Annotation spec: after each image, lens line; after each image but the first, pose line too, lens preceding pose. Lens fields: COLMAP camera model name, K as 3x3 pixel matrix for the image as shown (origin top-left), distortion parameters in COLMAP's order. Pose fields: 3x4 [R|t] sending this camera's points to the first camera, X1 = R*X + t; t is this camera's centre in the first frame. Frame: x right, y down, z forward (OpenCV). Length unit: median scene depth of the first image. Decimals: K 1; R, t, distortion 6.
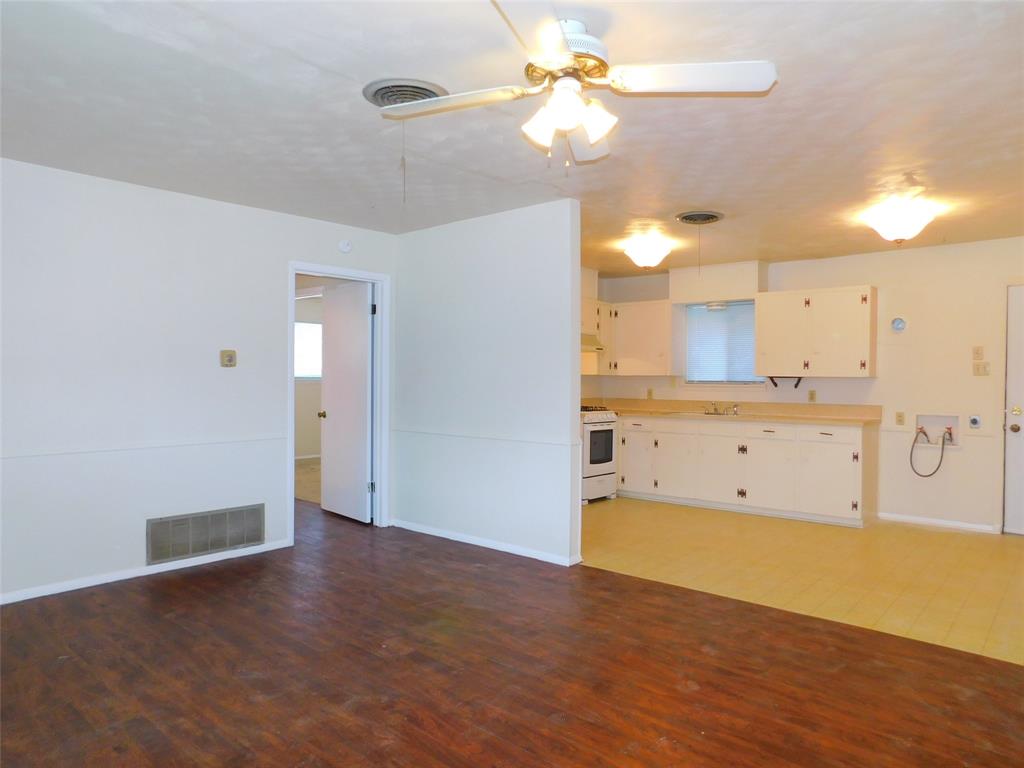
lens RADIAL K [[695.6, 0, 516.2], [0, 695.6, 384.5], [0, 0, 1]] dist [-0.064429, 0.057333]
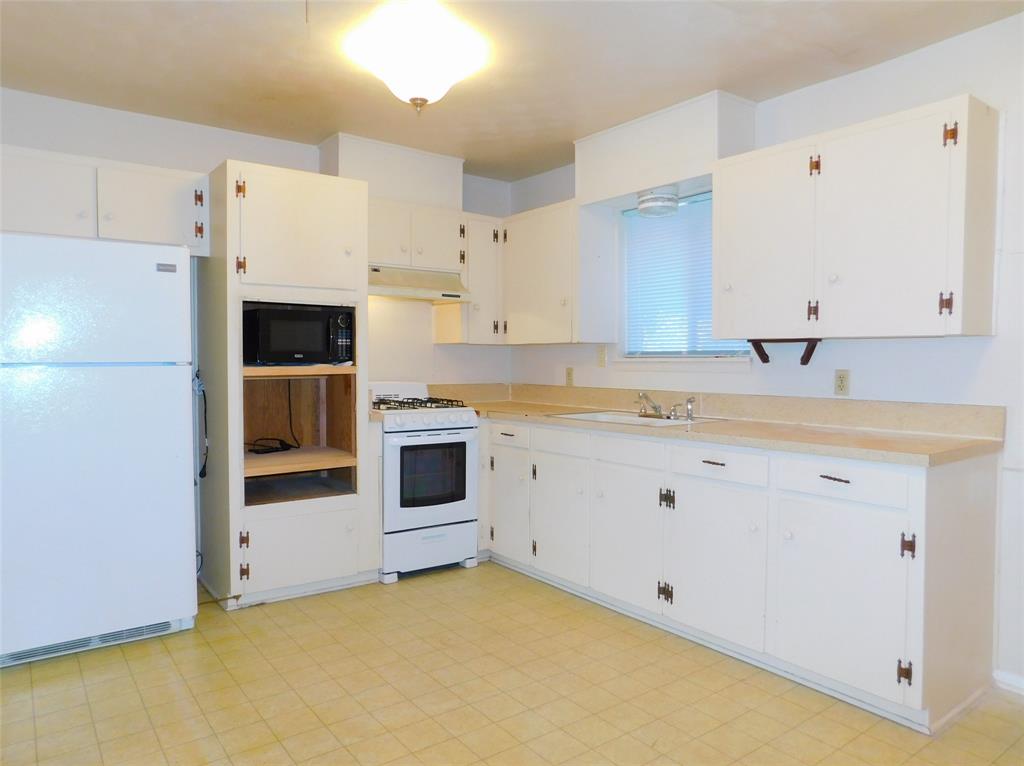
lens RADIAL K [[695.6, 0, 516.2], [0, 695.6, 383.5], [0, 0, 1]] dist [-0.064429, 0.057333]
pose [[0.972998, 0.000597, -0.230814, 0.336186], [0.005422, 0.999662, 0.025441, 0.005470], [0.230751, -0.026006, 0.972665, 0.530785]]
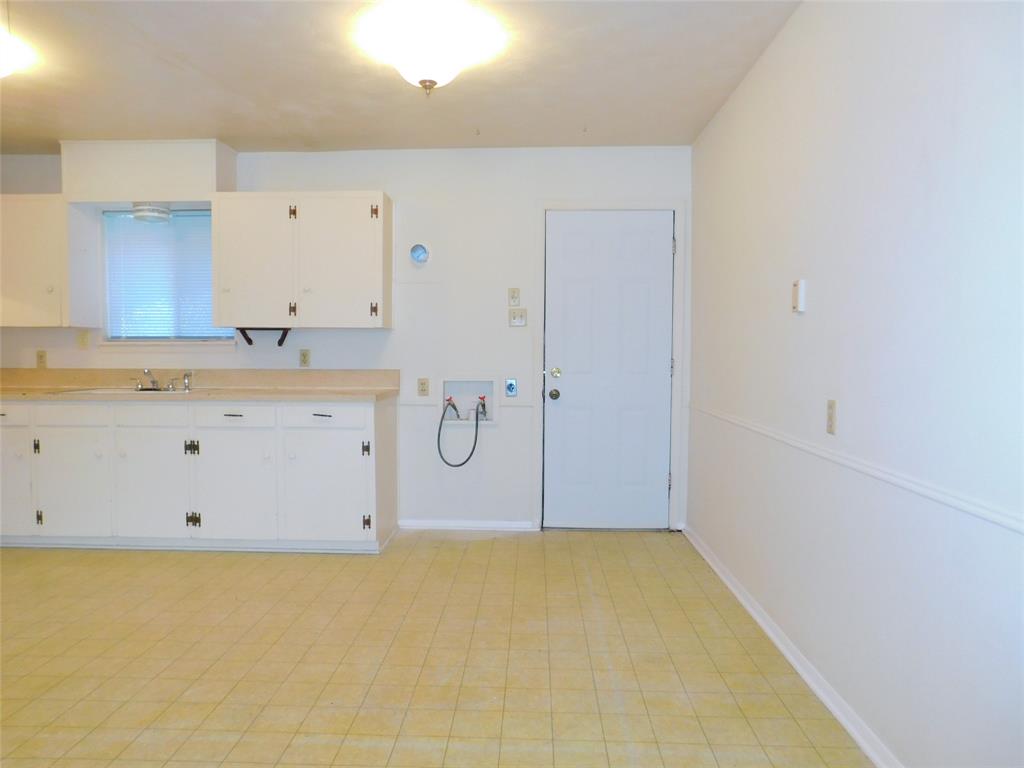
lens RADIAL K [[695.6, 0, 516.2], [0, 695.6, 384.5], [0, 0, 1]] dist [-0.064429, 0.057333]
pose [[0.787794, -0.033860, 0.615008, 0.183475], [0.008678, 0.998999, 0.043885, 0.015459], [-0.615878, -0.029235, 0.787299, 0.355578]]
